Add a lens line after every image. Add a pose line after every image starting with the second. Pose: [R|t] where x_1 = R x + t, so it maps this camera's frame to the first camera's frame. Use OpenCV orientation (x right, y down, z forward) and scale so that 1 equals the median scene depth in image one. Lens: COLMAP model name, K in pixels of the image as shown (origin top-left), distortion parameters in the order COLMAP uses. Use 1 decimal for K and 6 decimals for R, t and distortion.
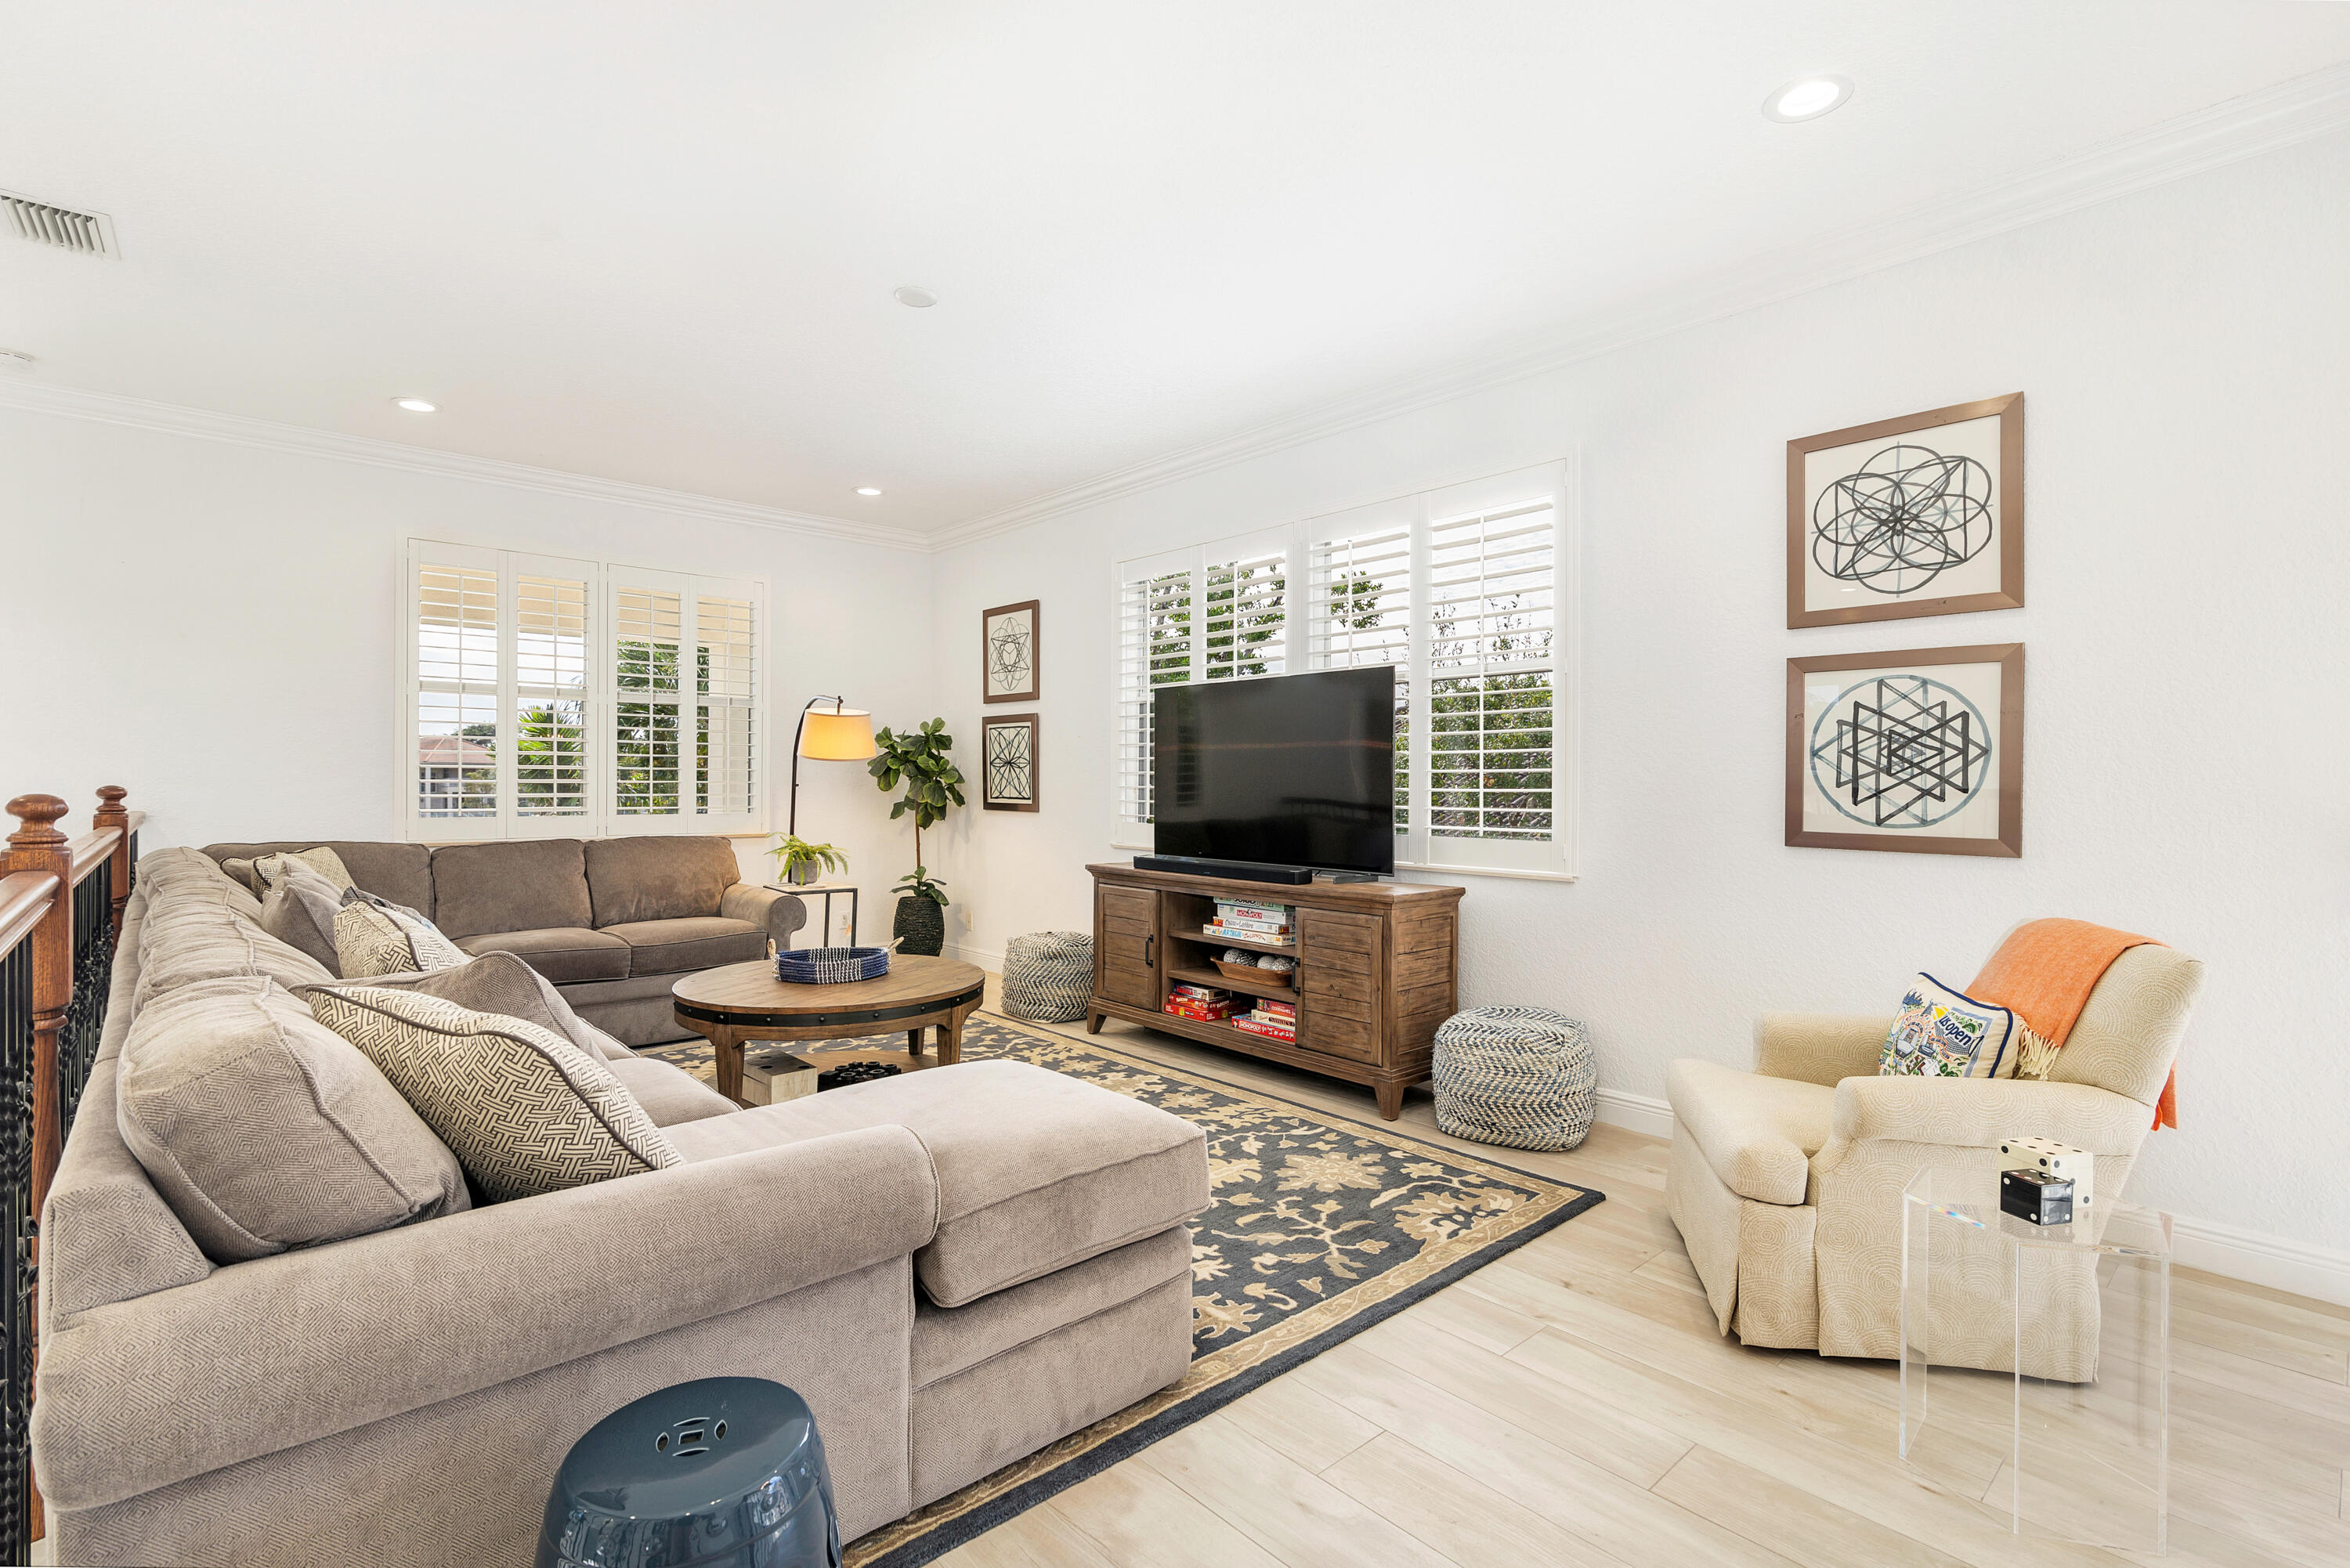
lens RADIAL K [[1106.5, 0, 1183.1], [0, 1106.5, 785.9], [0, 0, 1]] dist [-0.000276, 0.000428]
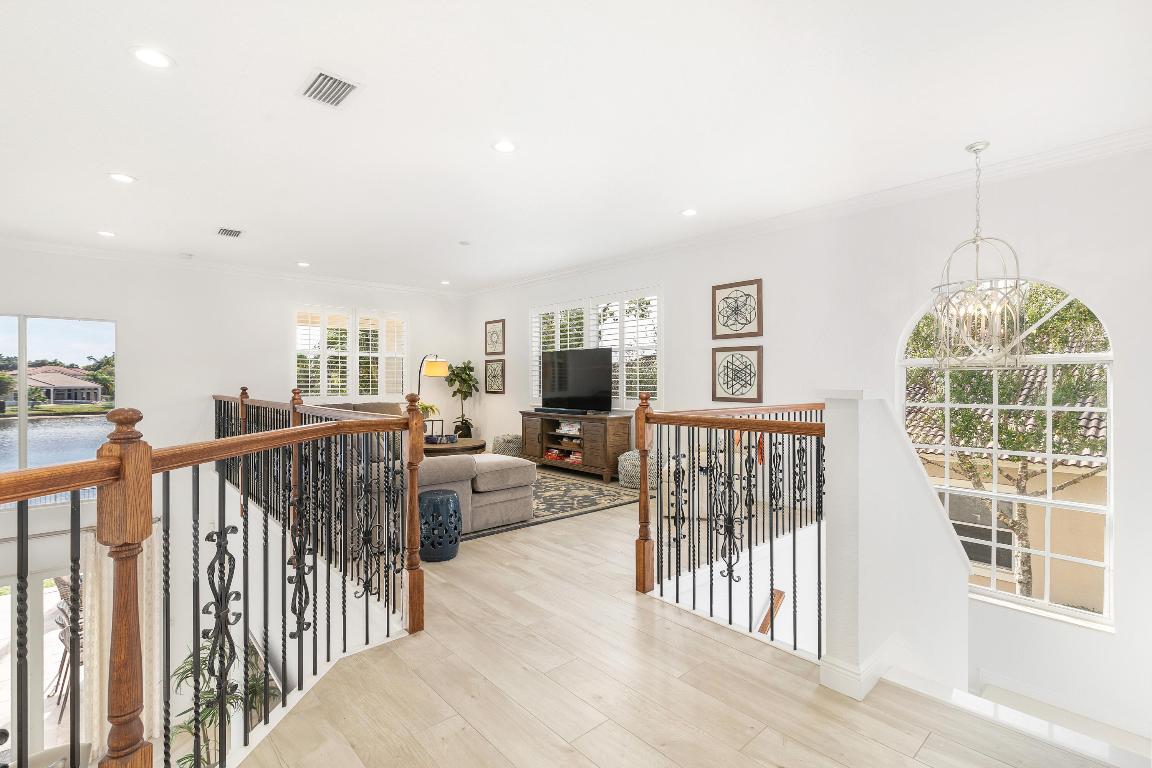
lens RADIAL K [[542.5, 0, 571.8], [0, 542.5, 381.3], [0, 0, 1]] dist [-0.000276, 0.000428]
pose [[0.999775, -0.004985, -0.020616, 0.094795], [0.004886, 0.999976, -0.004858, -0.001757], [0.020640, 0.004756, 0.999776, -0.524333]]
